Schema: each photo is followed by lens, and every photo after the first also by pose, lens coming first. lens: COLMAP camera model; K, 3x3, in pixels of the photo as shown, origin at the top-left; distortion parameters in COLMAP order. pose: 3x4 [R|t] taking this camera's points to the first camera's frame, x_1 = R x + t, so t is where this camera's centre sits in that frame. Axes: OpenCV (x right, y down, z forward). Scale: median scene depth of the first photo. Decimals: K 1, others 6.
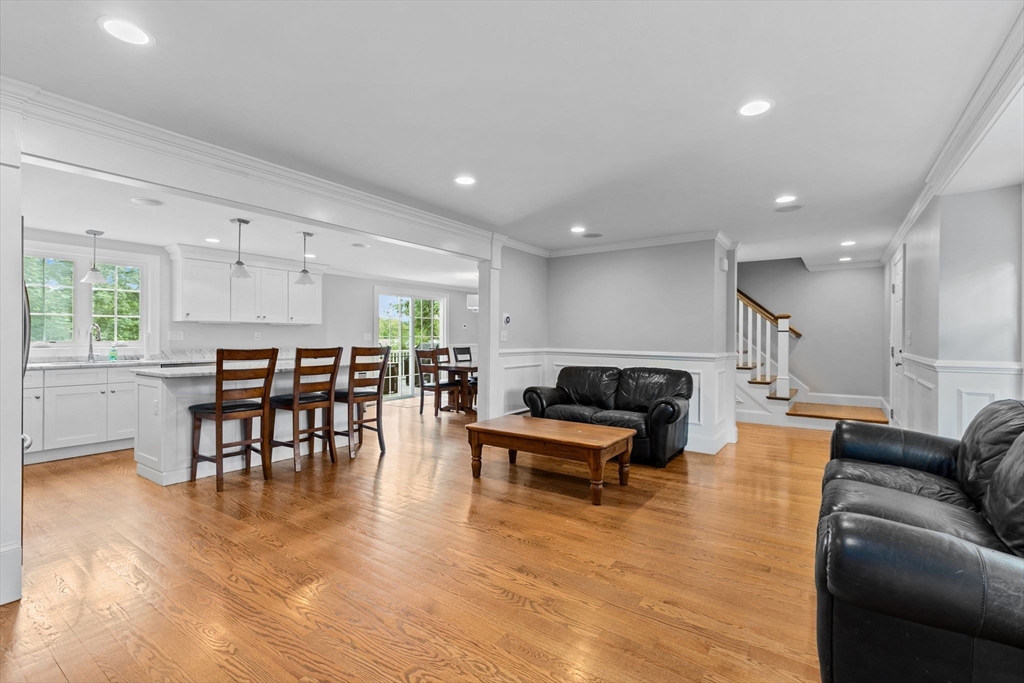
lens RADIAL K [[460.0, 0, 512.0], [0, 460.0, 341.5], [0, 0, 1]] dist [0.010094, -0.000677]
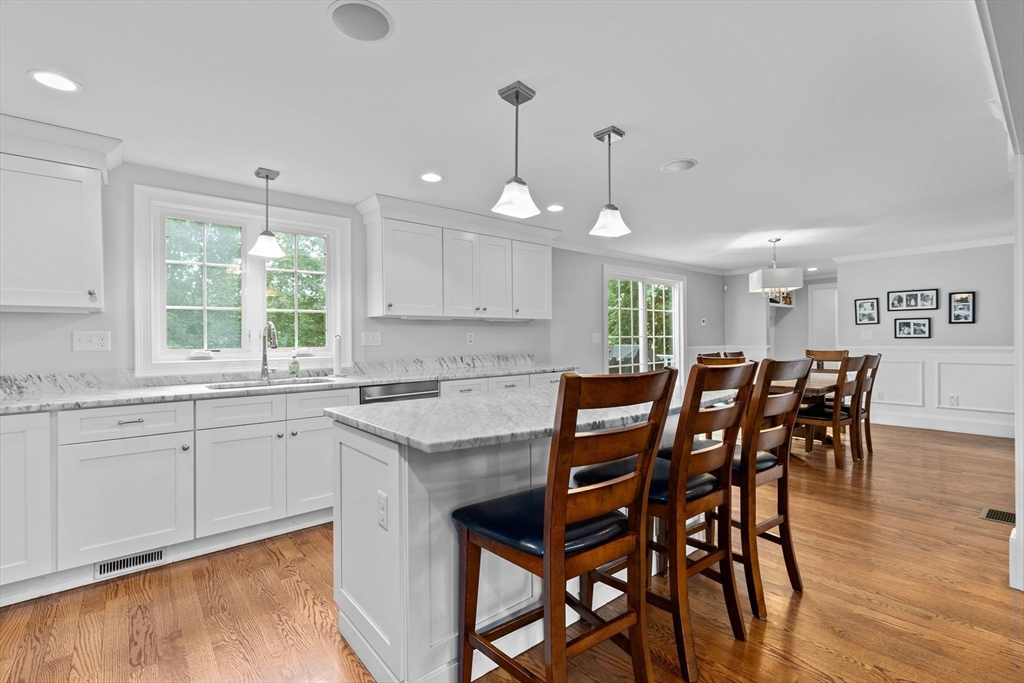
lens RADIAL K [[460.0, 0, 512.0], [0, 460.0, 341.5], [0, 0, 1]] dist [0.010094, -0.000677]
pose [[0.965777, -0.010237, -0.259171, -0.404219], [0.009814, 0.999948, -0.002927, -0.005303], [0.259188, 0.000283, 0.965827, 0.463741]]
